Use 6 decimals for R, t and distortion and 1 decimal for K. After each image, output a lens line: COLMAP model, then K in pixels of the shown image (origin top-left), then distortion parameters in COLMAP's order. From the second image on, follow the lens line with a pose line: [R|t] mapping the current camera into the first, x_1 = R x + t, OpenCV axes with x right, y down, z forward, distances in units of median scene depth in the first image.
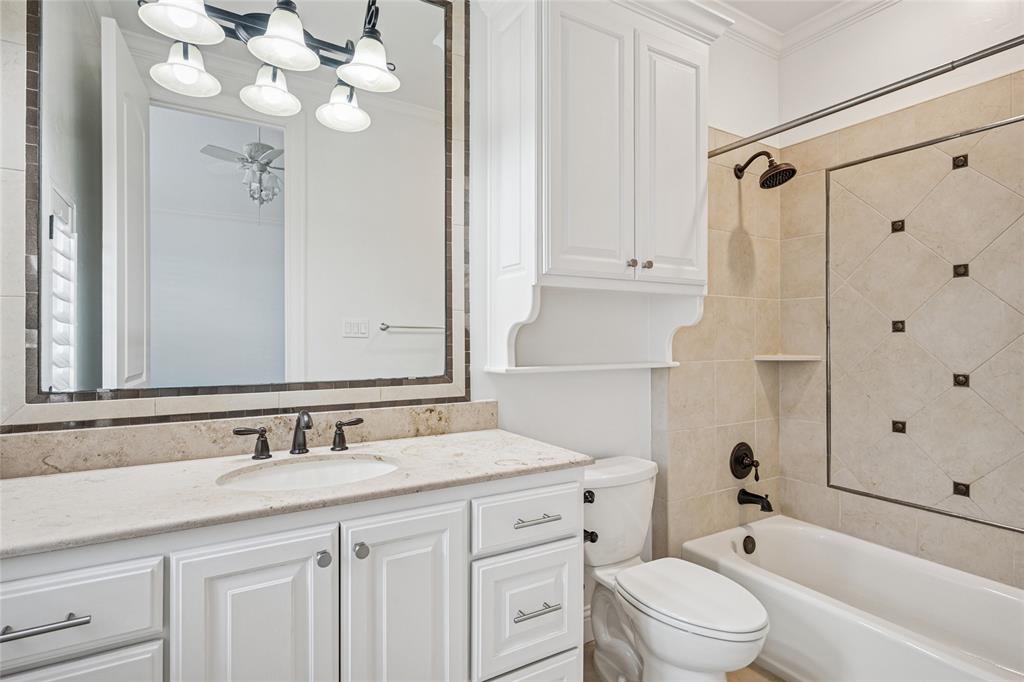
lens RADIAL K [[510.7, 0, 512.0], [0, 510.7, 341.0], [0, 0, 1]] dist [-0.033764, 0.000004]
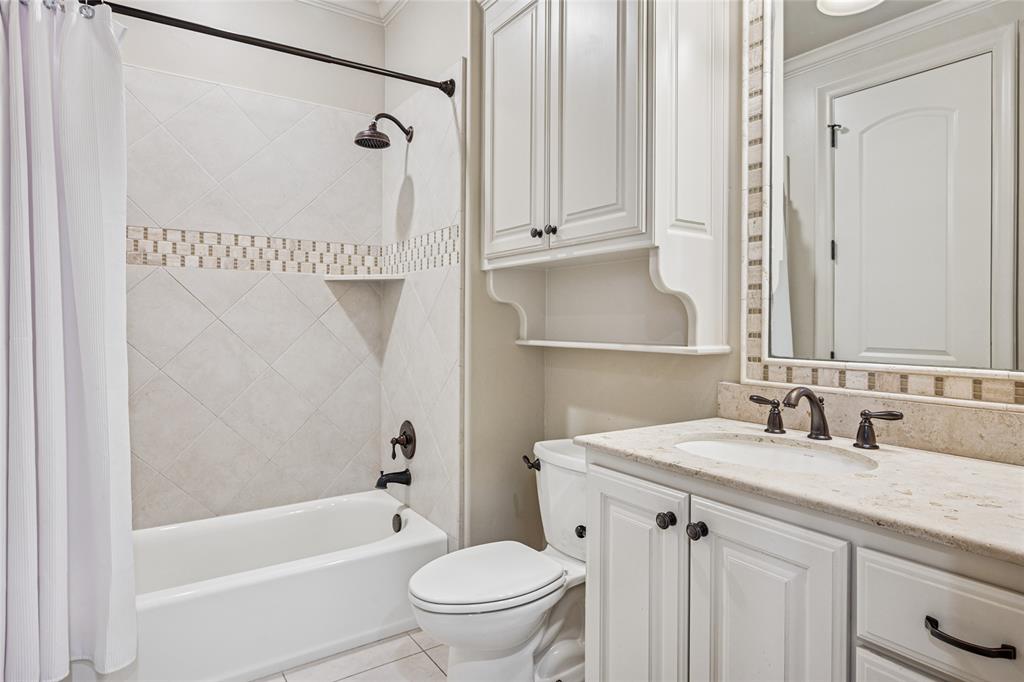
lens RADIAL K [[571.1, 0, 512.0], [0, 571.1, 341.0], [0, 0, 1]] dist [-0.002215, -0.000086]
pose [[0.040799, 0.028012, -0.998775, 0.527614], [-0.010187, 0.999567, 0.027618, 0.040692], [0.999115, 0.009048, 0.041067, 0.481274]]
